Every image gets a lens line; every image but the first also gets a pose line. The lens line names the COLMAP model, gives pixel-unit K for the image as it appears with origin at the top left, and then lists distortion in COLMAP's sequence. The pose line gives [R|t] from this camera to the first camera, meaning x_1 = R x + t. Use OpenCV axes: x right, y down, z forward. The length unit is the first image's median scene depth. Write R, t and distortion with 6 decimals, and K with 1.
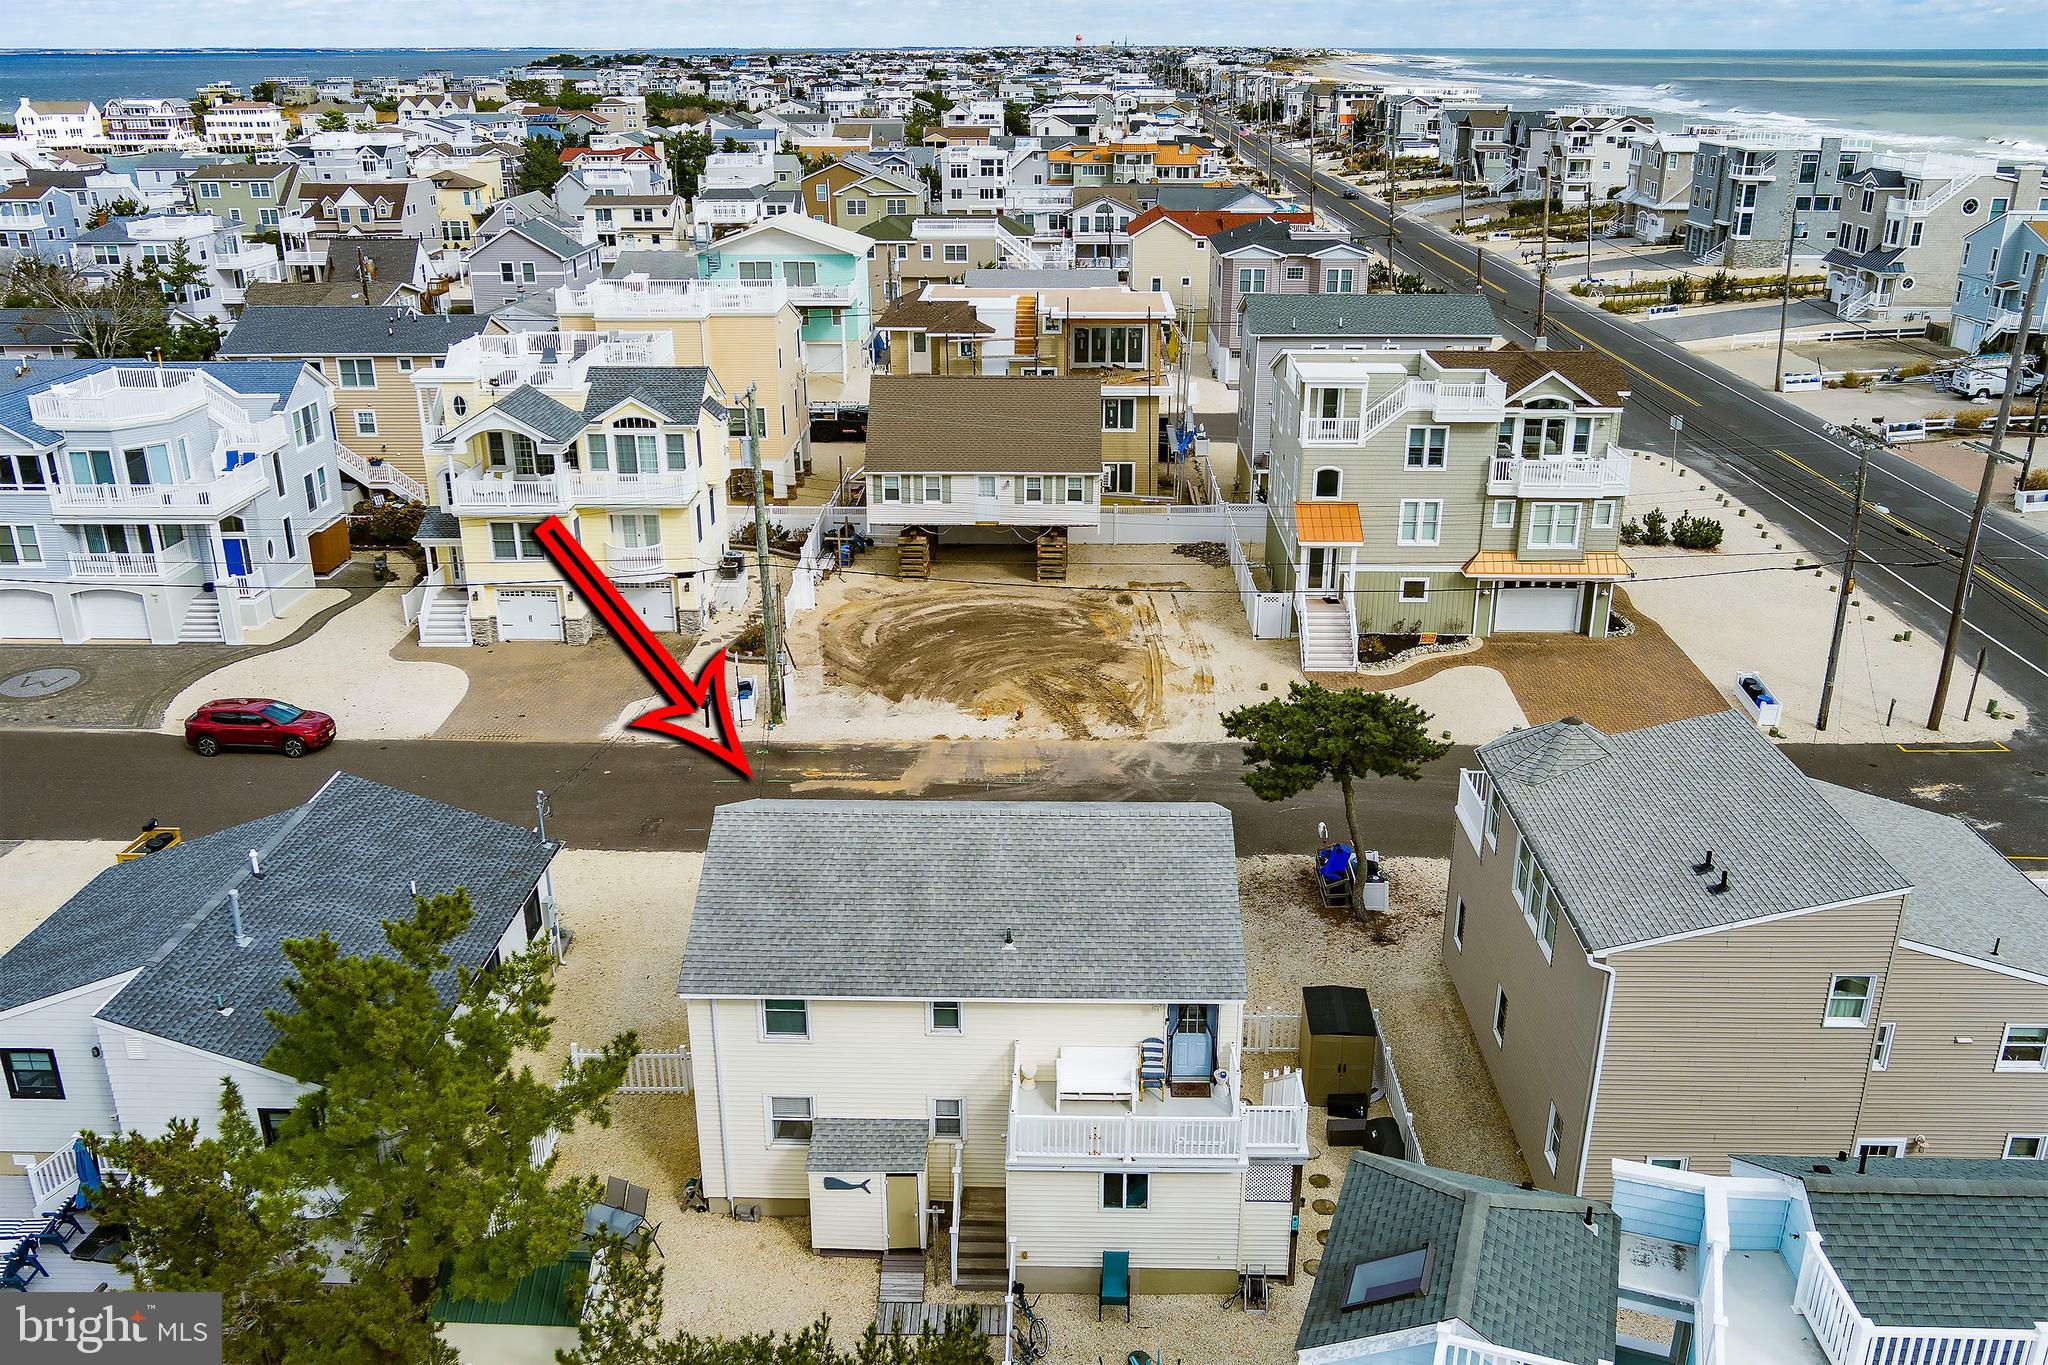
lens RADIAL K [[1680.9, 0, 1024.0], [0, 1680.9, 682.5], [0, 0, 1]] dist [-0.050672, 0.055207]
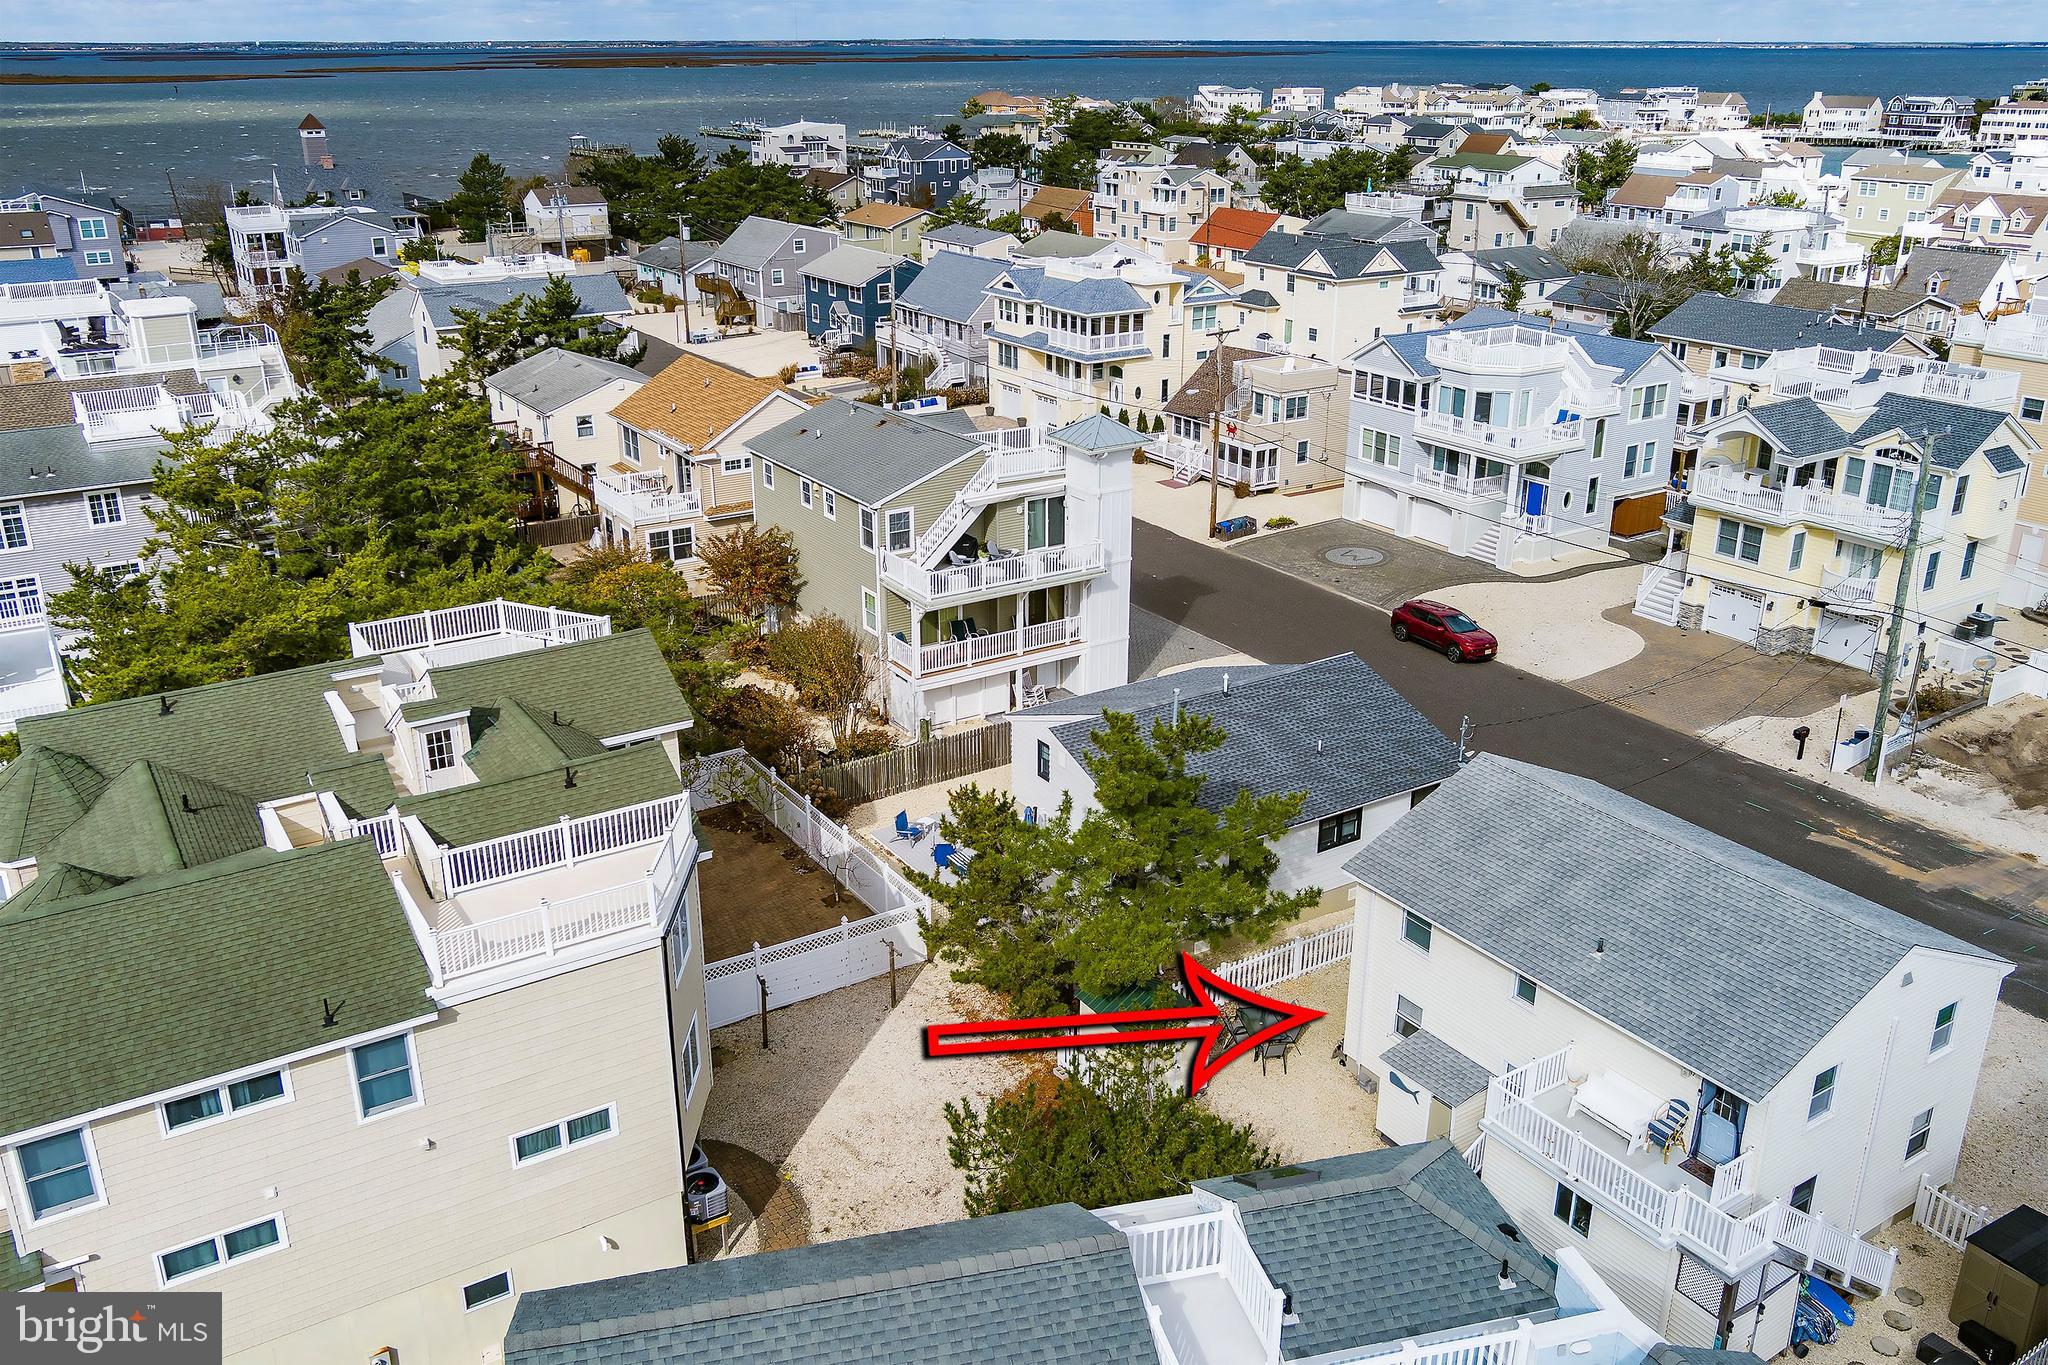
lens RADIAL K [[1680.9, 0, 1024.0], [0, 1680.9, 682.5], [0, 0, 1]] dist [-0.050672, 0.055207]
pose [[0.553830, 0.298057, -0.777454, 0.277798], [-0.294852, 0.943433, 0.151647, -0.027281], [0.778675, 0.145248, 0.610384, 0.034258]]
